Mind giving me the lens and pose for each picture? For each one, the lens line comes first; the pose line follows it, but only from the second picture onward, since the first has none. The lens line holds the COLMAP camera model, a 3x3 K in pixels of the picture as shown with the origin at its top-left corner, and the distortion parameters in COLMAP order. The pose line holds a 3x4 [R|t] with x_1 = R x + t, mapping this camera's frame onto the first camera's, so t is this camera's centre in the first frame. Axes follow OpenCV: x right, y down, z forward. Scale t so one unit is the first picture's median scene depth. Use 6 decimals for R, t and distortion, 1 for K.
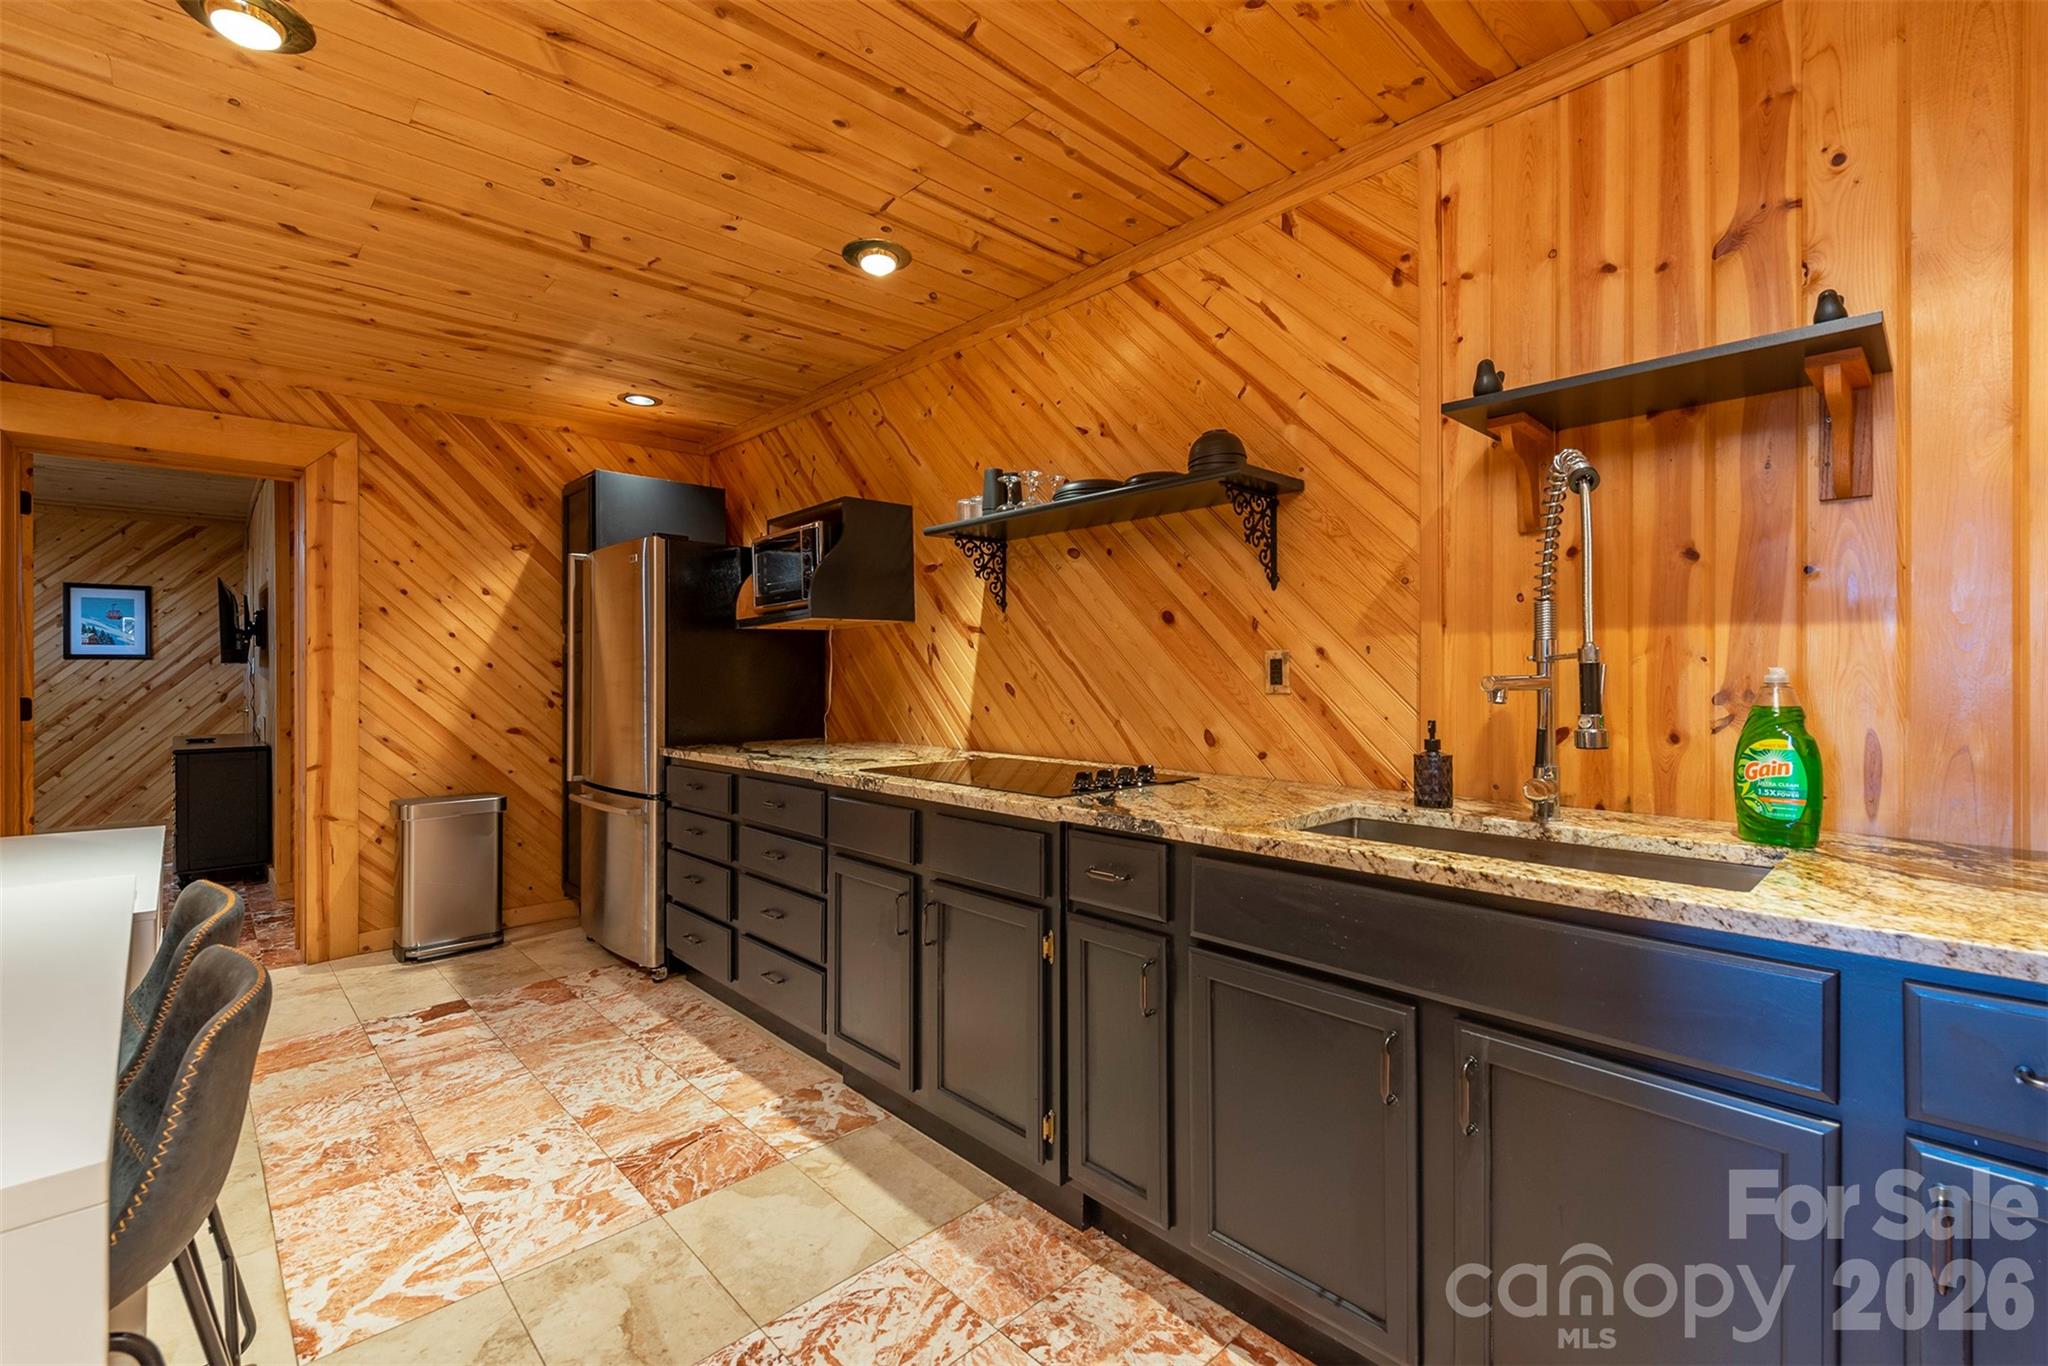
lens RADIAL K [[878.6, 0, 1011.5], [0, 878.6, 673.9], [0, 0, 1]] dist [0.010200, -0.001895]
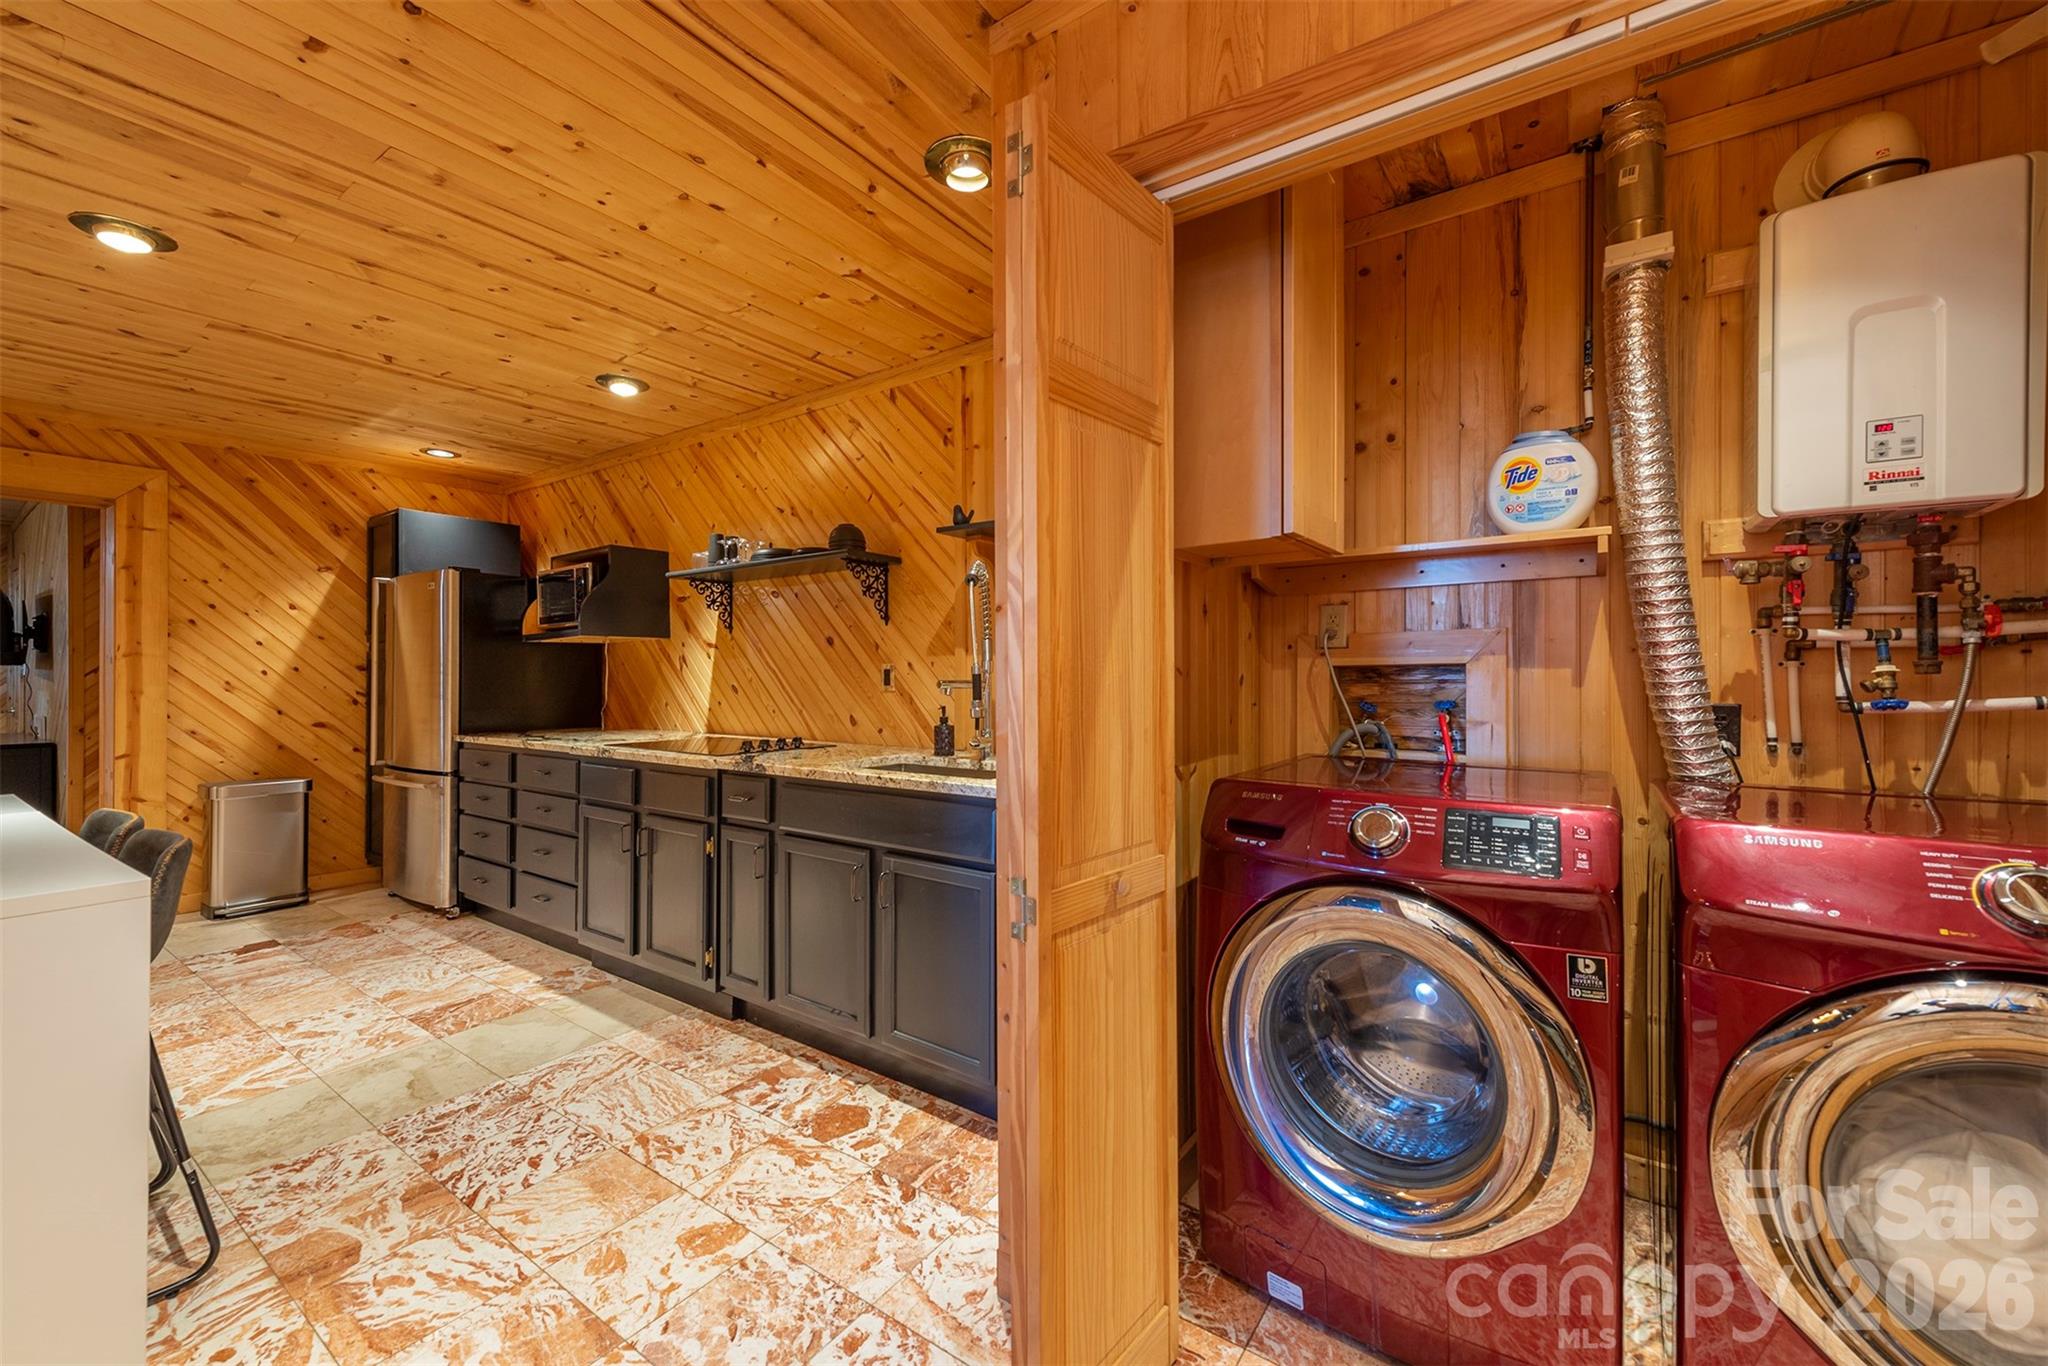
lens RADIAL K [[801.5, 0, 1020.1], [0, 801.5, 674.0], [0, 0, 1]] dist [0.006543, -0.002514]
pose [[0.977952, 0.003550, 0.208798, 0.216119], [-0.002845, 0.999989, -0.003677, -0.003679], [-0.208809, 0.003002, 0.977952, -0.421004]]
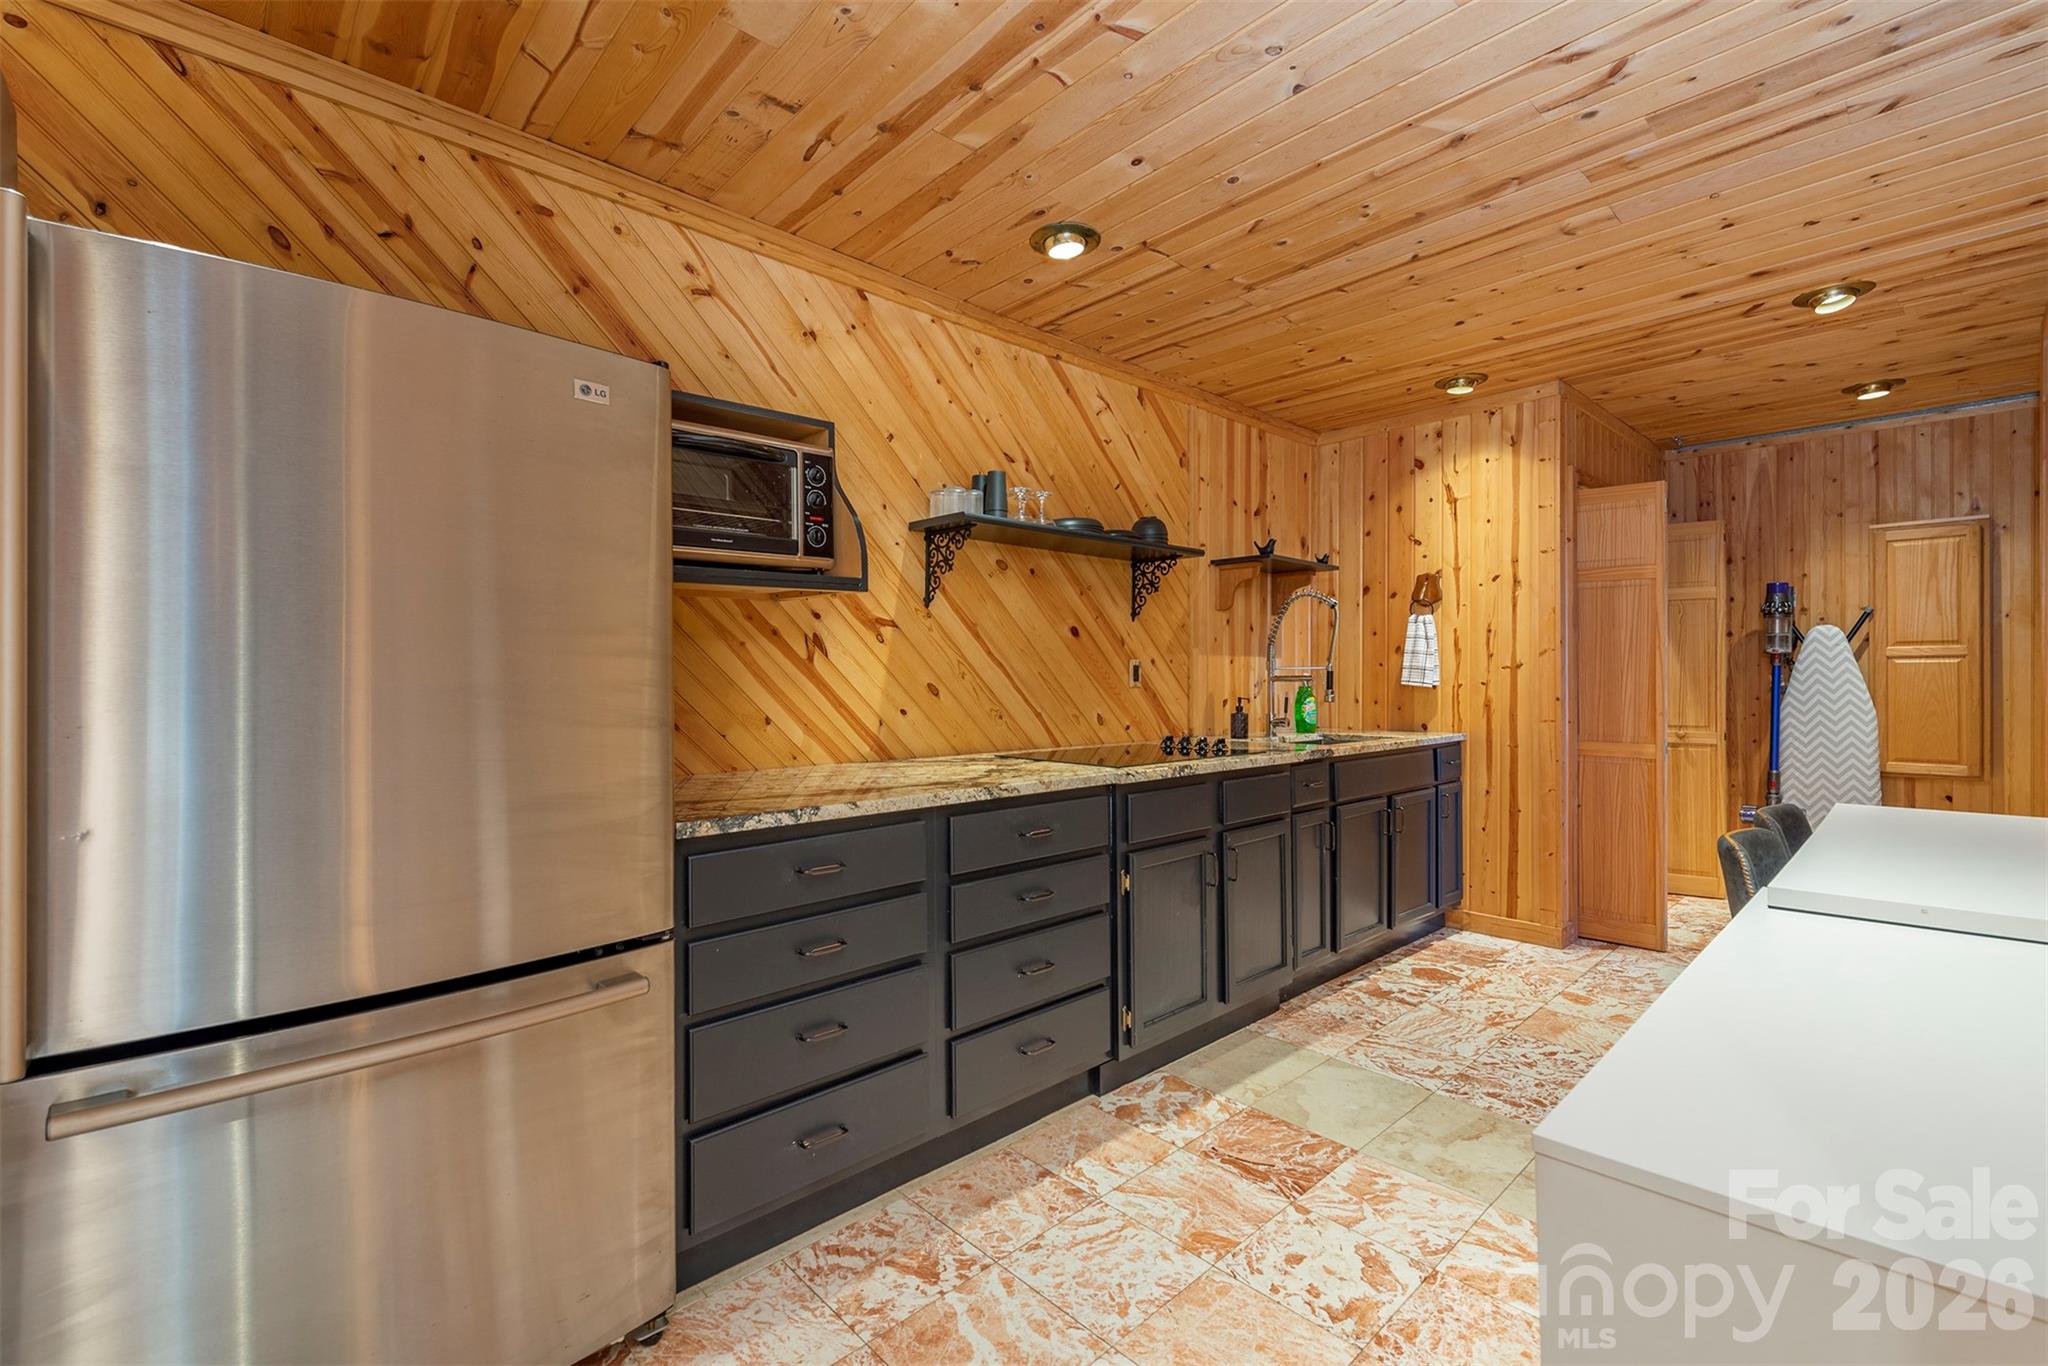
lens RADIAL K [[878.6, 0, 1040.8], [0, 878.6, 671.7], [0, 0, 1]] dist [0.010200, -0.001895]
pose [[-0.007739, 0.010892, 0.999911, -1.179533], [0.000655, 0.999941, -0.010888, 0.010762], [-0.999970, 0.000571, -0.007746, 1.091828]]
